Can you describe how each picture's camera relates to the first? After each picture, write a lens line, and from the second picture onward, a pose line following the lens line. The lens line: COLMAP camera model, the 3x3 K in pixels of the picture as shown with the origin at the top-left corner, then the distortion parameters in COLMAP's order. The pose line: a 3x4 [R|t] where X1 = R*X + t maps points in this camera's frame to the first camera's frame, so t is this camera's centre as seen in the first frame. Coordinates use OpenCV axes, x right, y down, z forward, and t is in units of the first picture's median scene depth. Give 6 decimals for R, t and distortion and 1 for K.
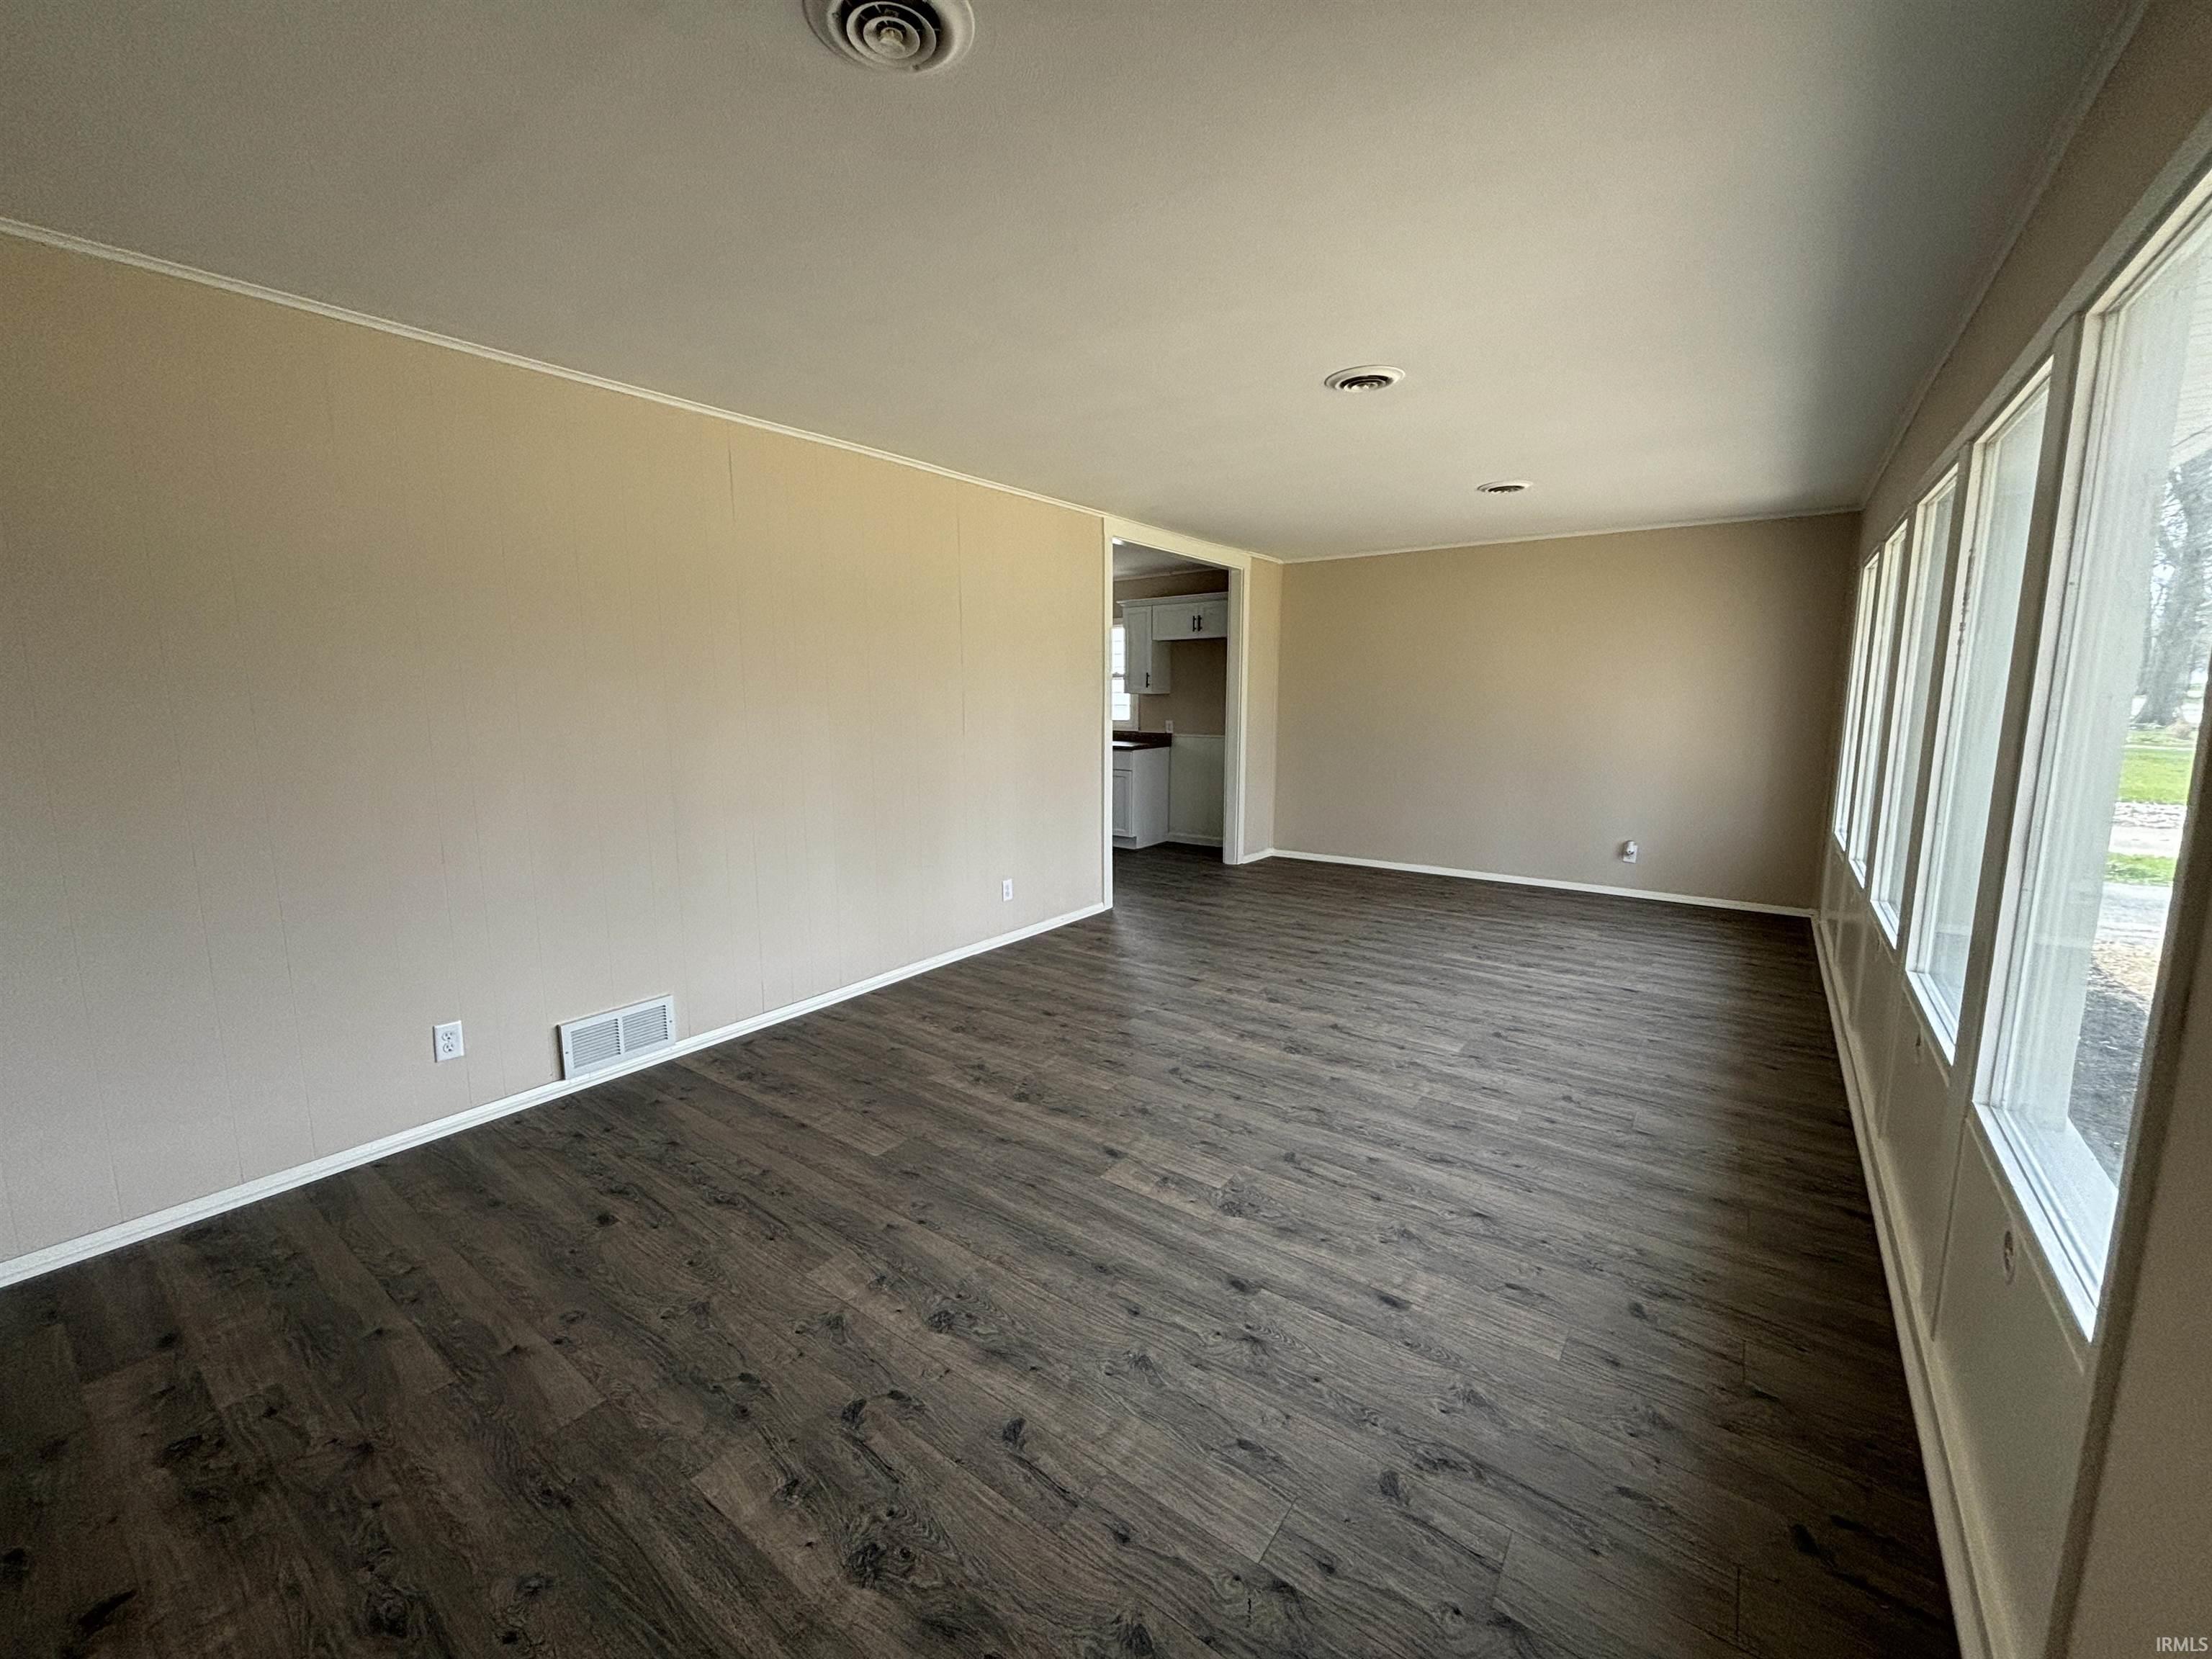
lens RADIAL K [[893.8, 0, 1105.4], [0, 893.8, 821.8], [0, 0, 1]] dist [0.000929, 0.000123]
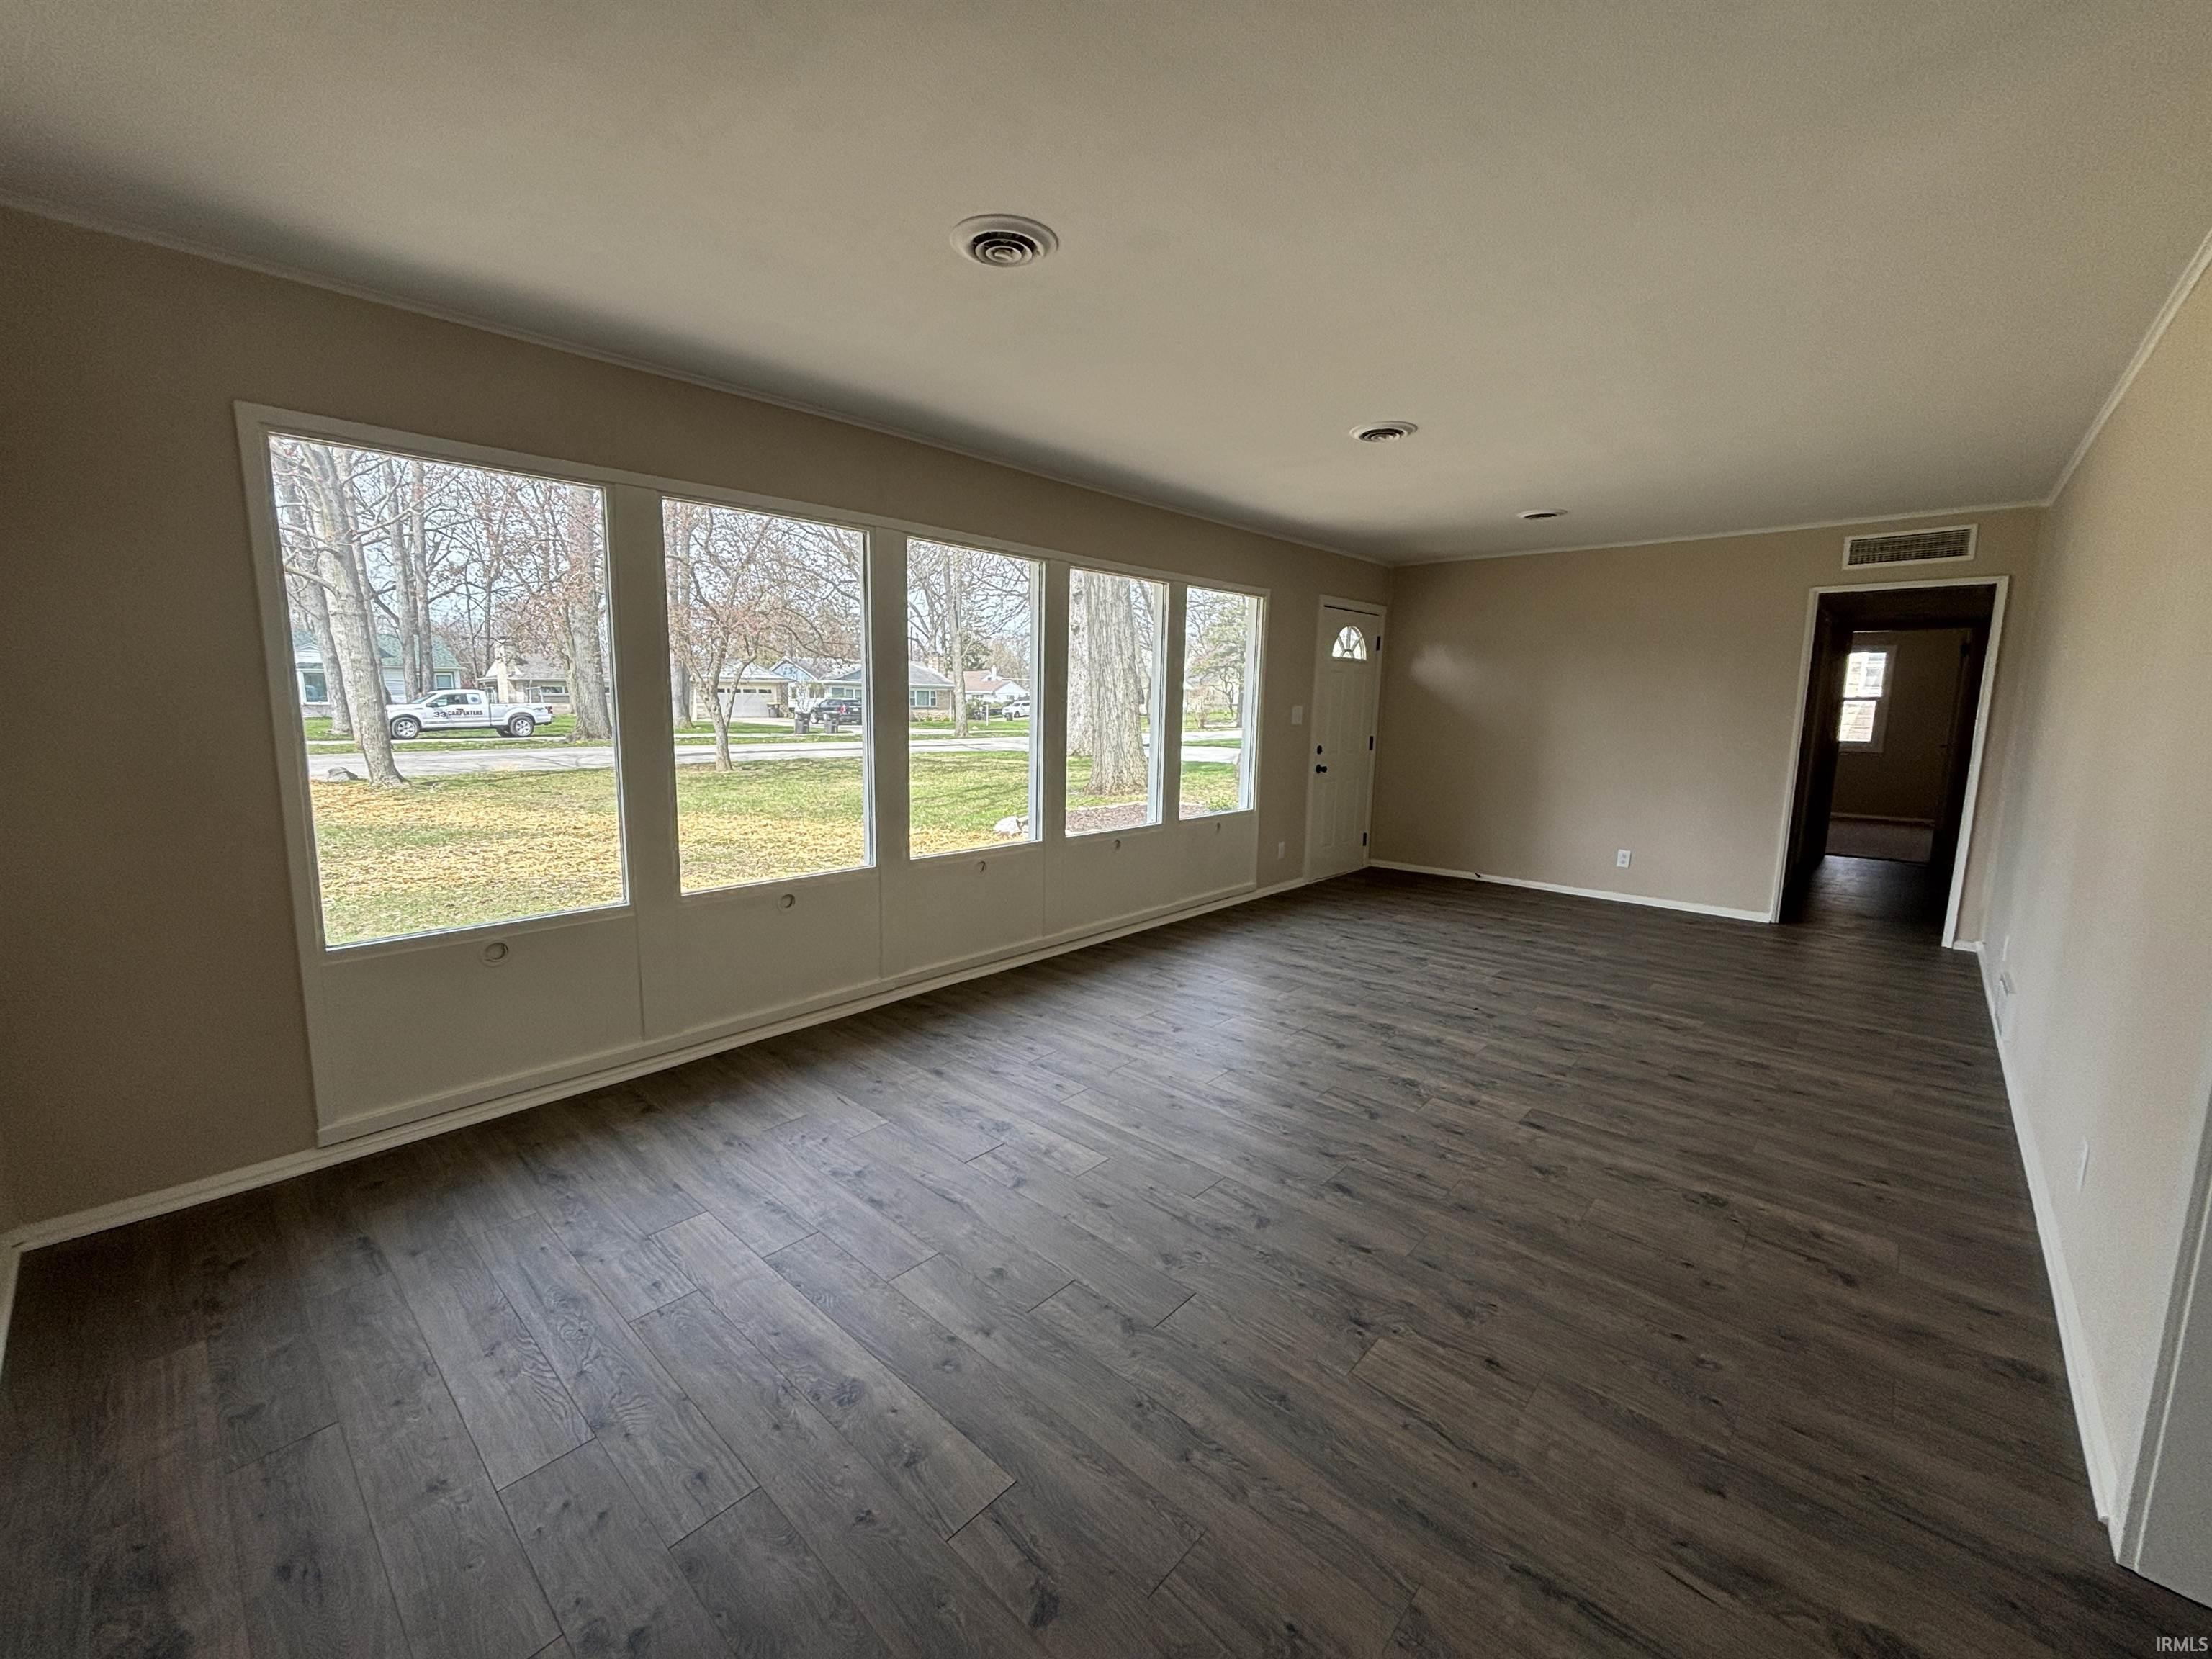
lens RADIAL K [[893.8, 0, 1107.0], [0, 893.8, 824.0], [0, 0, 1]] dist [0.000929, 0.000123]
pose [[-0.994366, -0.026408, 0.102659, 0.422282], [0.004975, 0.955775, 0.294057, -0.282407], [-0.105884, 0.292912, -0.950259, 1.906391]]
